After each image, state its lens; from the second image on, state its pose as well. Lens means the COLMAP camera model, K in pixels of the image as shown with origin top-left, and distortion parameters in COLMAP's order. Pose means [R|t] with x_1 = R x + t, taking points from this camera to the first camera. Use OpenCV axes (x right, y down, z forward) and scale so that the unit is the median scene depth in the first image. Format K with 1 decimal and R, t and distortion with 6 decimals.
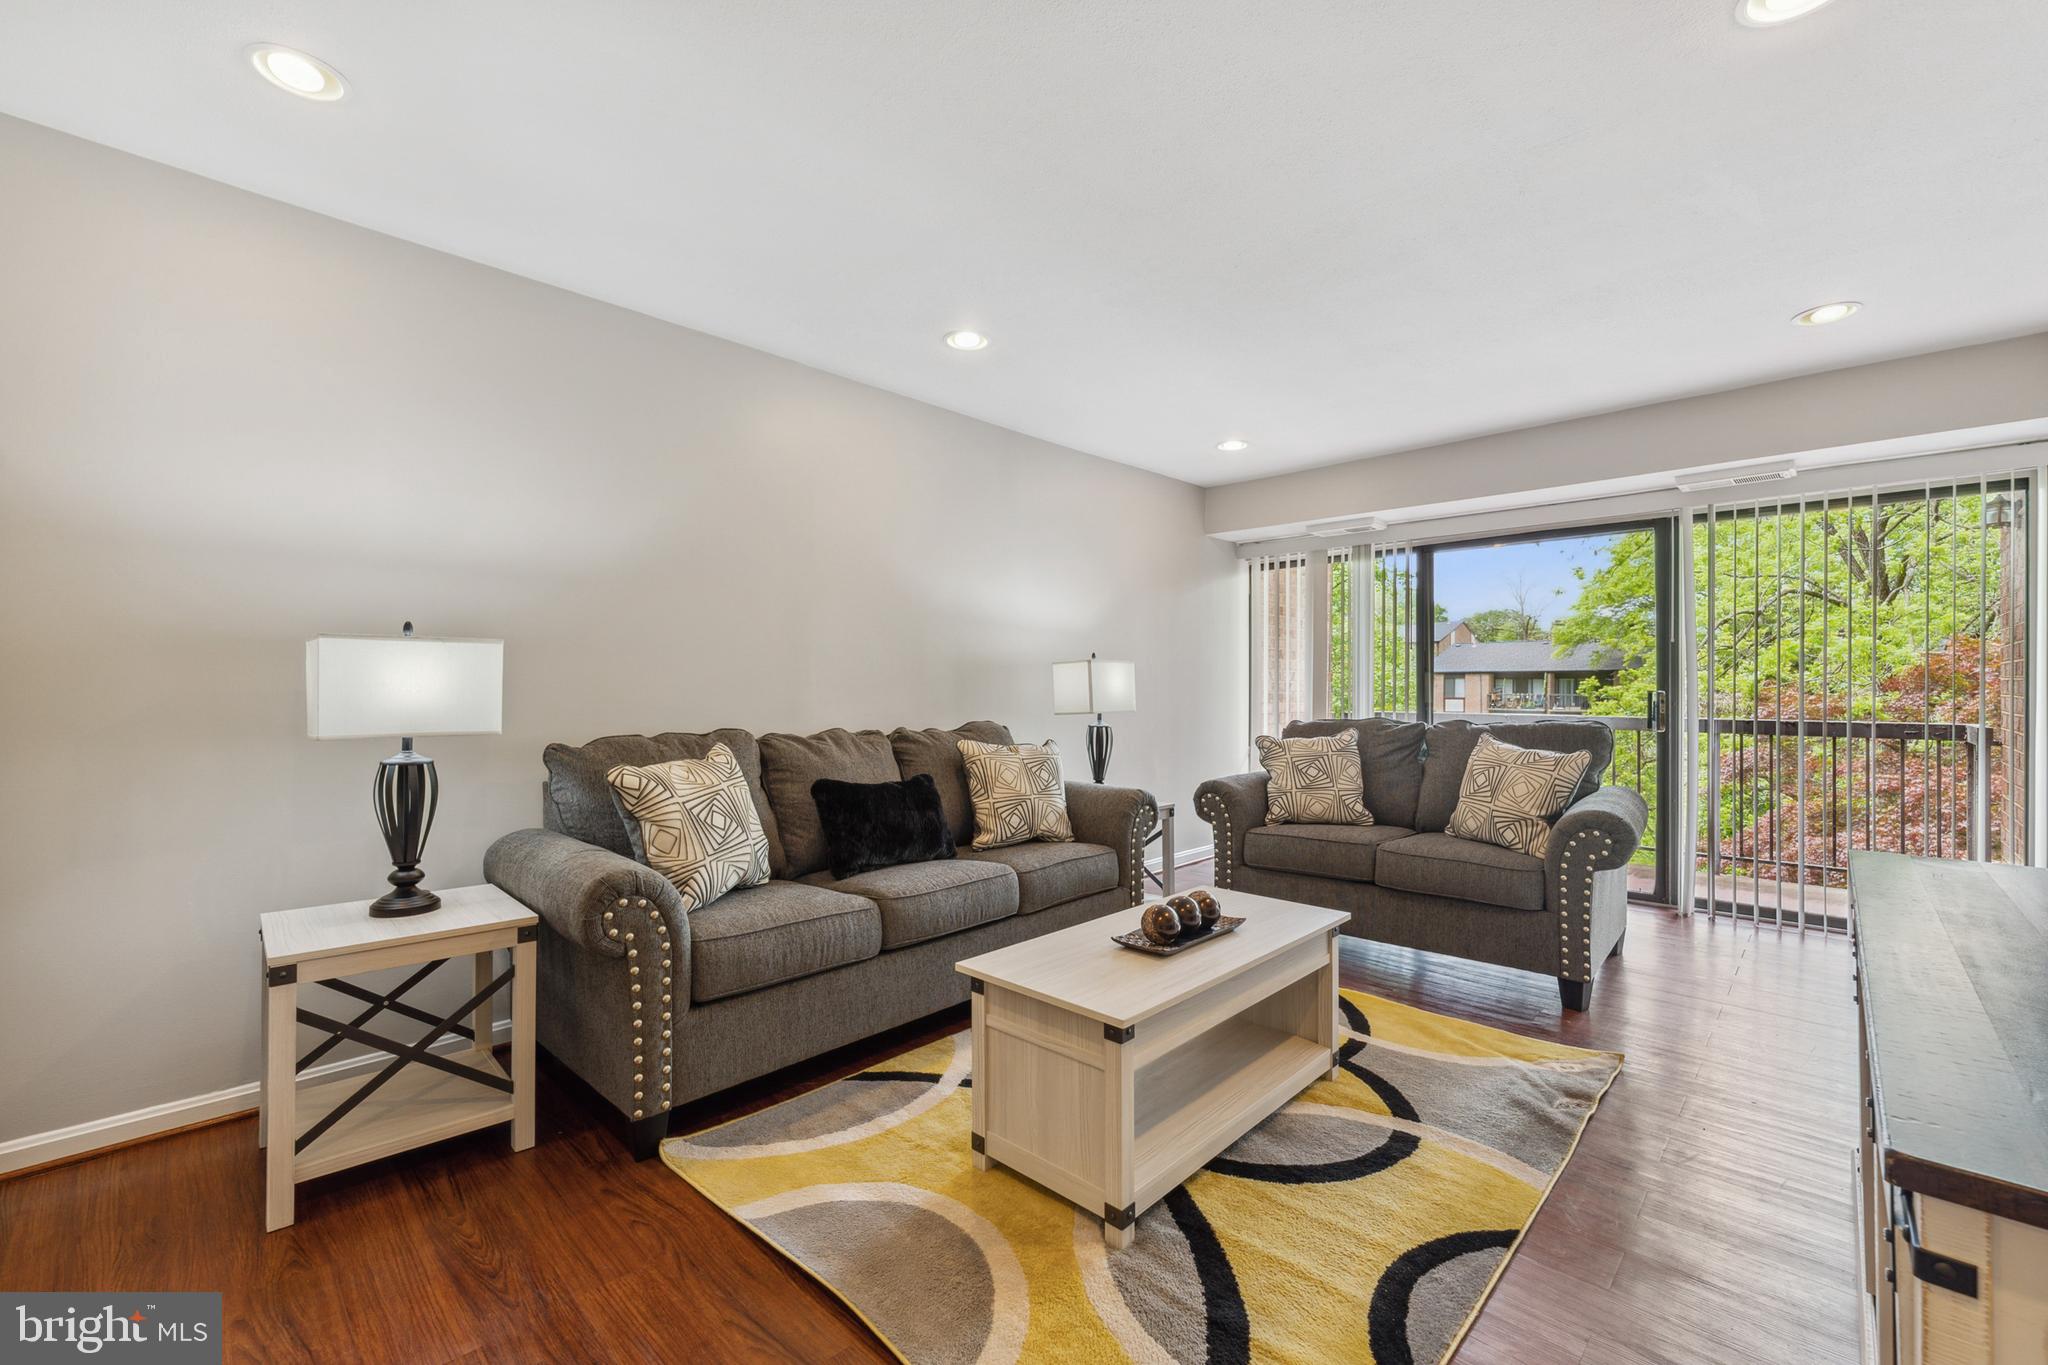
lens RADIAL K [[853.7, 0, 1018.3], [0, 853.7, 686.7], [0, 0, 1]] dist [0.000655, -0.000615]
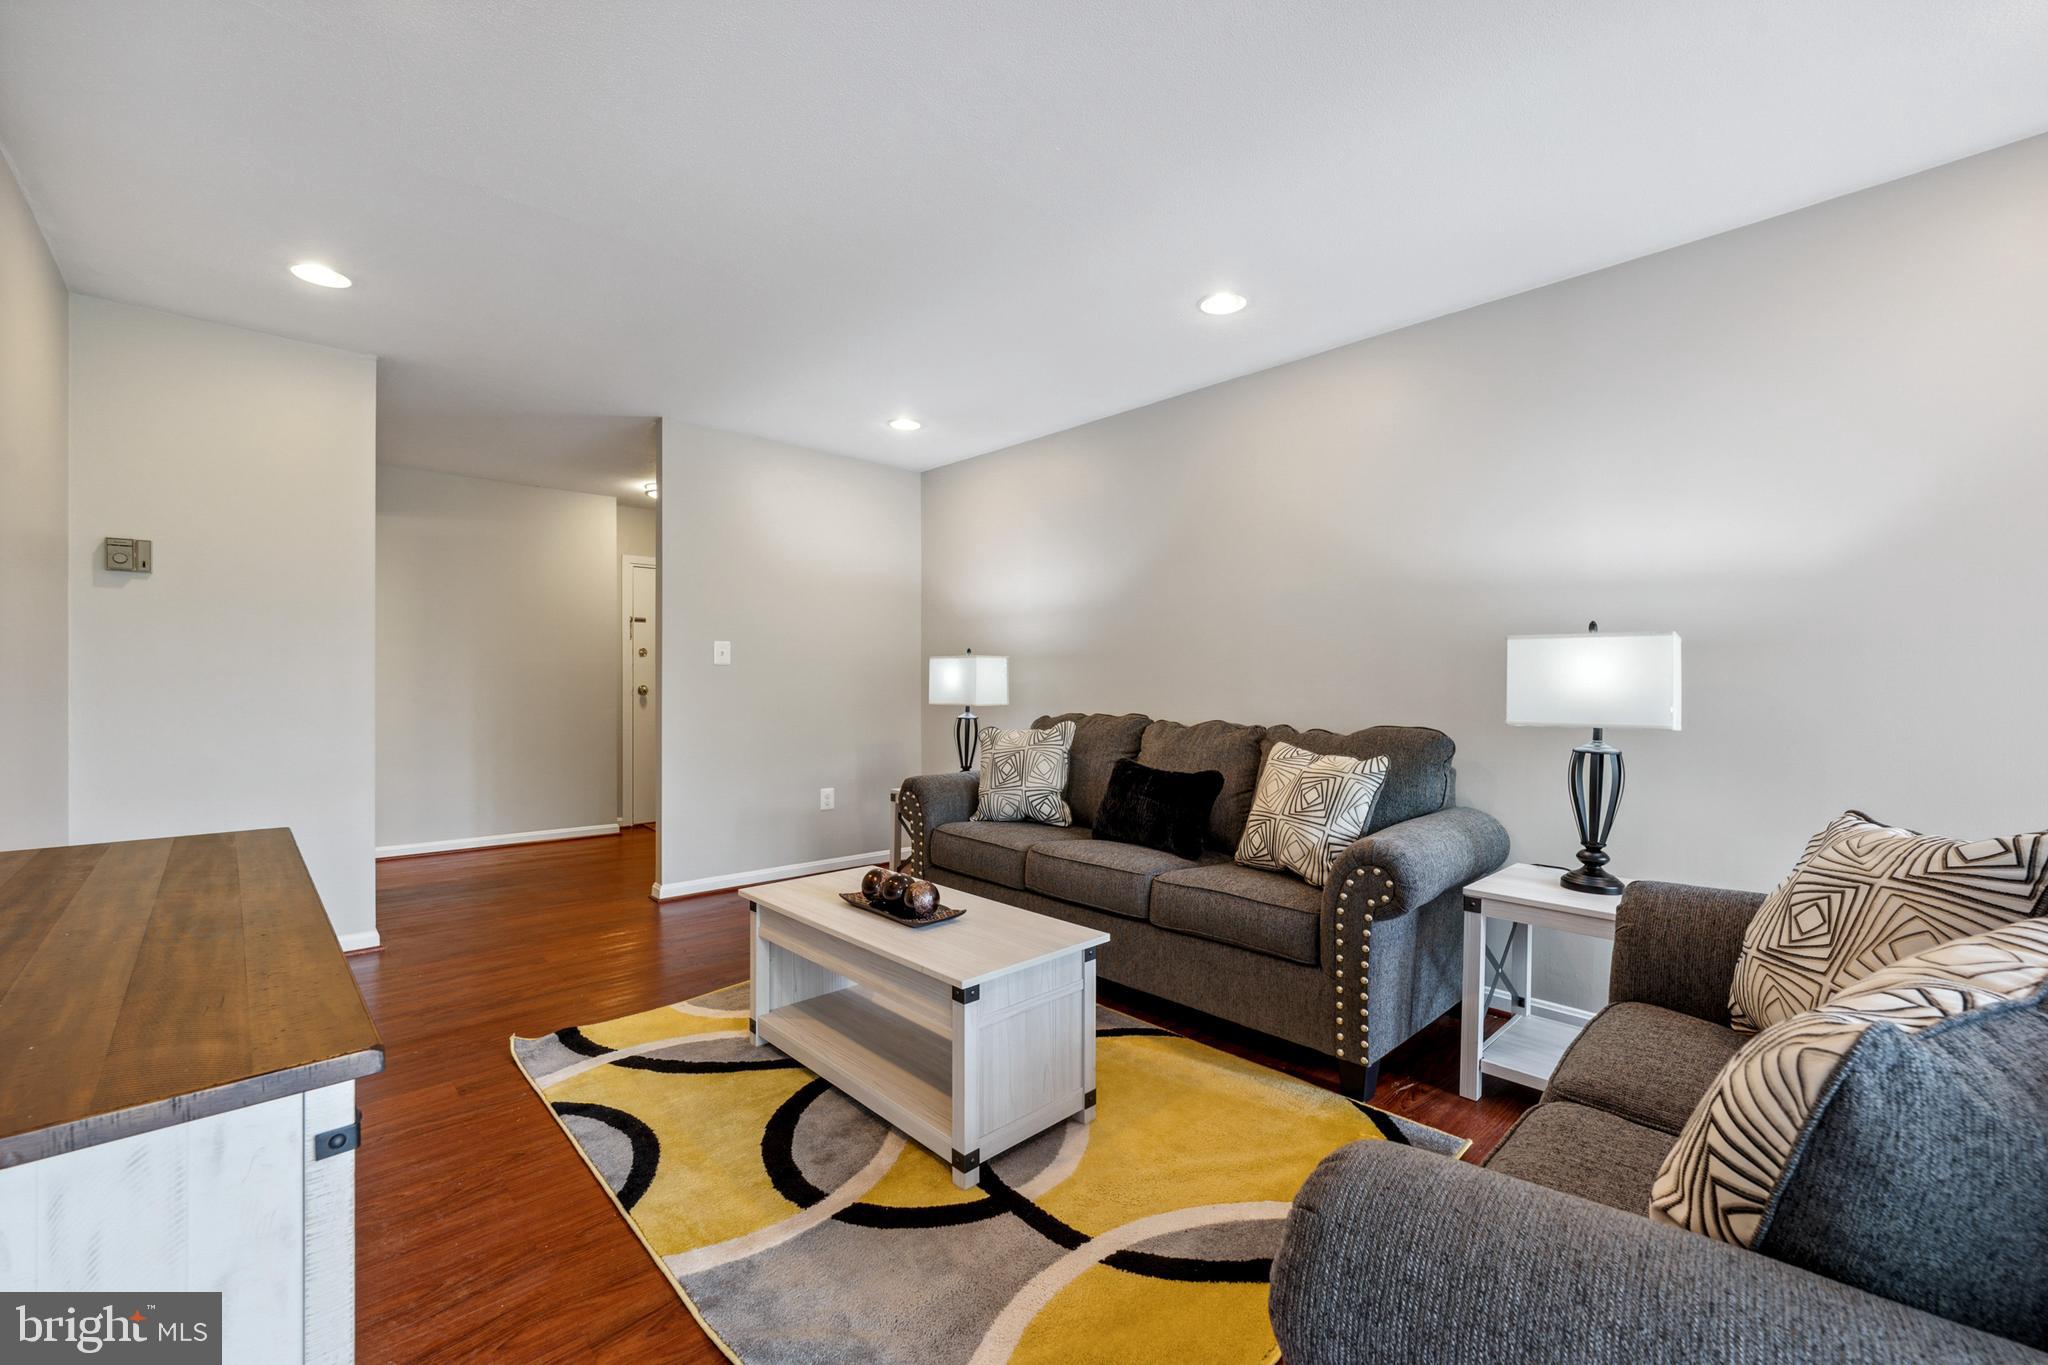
lens RADIAL K [[824.5, 0, 1030.0], [0, 824.5, 680.3], [0, 0, 1]] dist [-0.008918, -0.000439]
pose [[-0.037683, 0.002230, -0.999287, 0.717117], [-0.002281, 0.999995, 0.002317, -0.002565], [0.999287, 0.002367, -0.037678, 0.701754]]
